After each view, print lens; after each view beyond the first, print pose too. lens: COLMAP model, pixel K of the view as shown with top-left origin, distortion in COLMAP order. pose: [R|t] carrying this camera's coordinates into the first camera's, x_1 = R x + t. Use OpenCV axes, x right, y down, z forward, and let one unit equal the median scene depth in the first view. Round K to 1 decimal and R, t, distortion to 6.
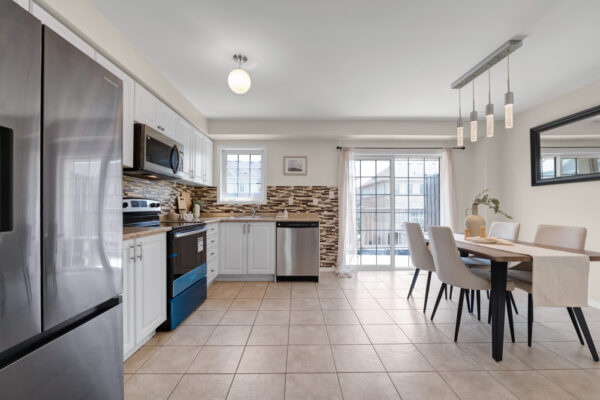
lens RADIAL K [[248.3, 0, 294.0], [0, 248.3, 208.2], [0, 0, 1]] dist [-0.008899, -0.000491]
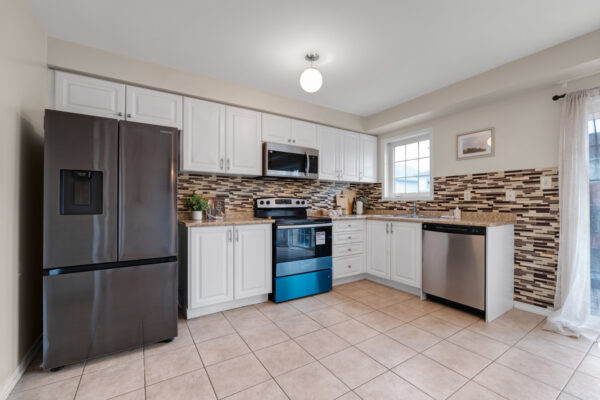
lens RADIAL K [[248.3, 0, 304.3], [0, 248.3, 203.6], [0, 0, 1]] dist [-0.008899, -0.000491]
pose [[0.548998, -0.000790, -0.835823, 0.369959], [-0.003385, 0.999989, -0.003168, -0.001854], [0.835817, 0.004568, 0.548989, 0.254328]]
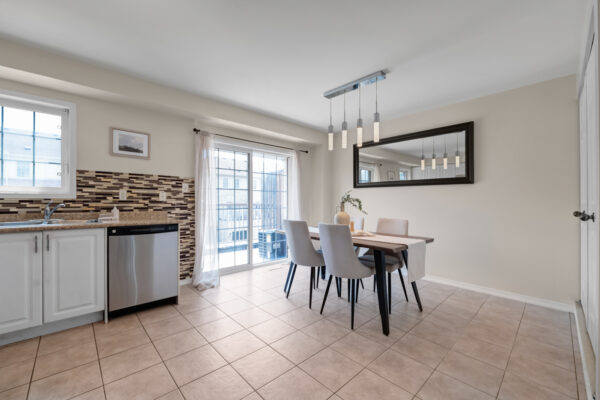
lens RADIAL K [[248.3, 0, 301.7], [0, 248.3, 205.6], [0, 0, 1]] dist [-0.008899, -0.000491]
pose [[0.724610, -0.006834, 0.689125, -0.143395], [-0.004838, 0.999876, 0.015003, -0.012828], [-0.689142, -0.014205, 0.724487, 0.197300]]
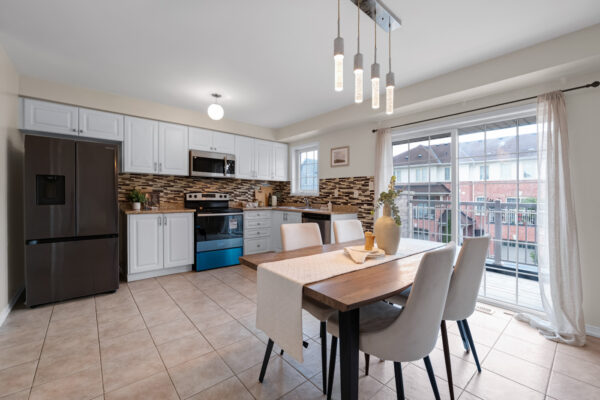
lens RADIAL K [[248.3, 0, 278.6], [0, 248.3, 201.0], [0, 0, 1]] dist [-0.008899, -0.000491]
pose [[0.611017, 0.025973, -0.791192, 0.719088], [-0.014106, 0.999660, 0.021924, -0.017815], [0.791492, -0.002235, 0.611175, 0.242103]]
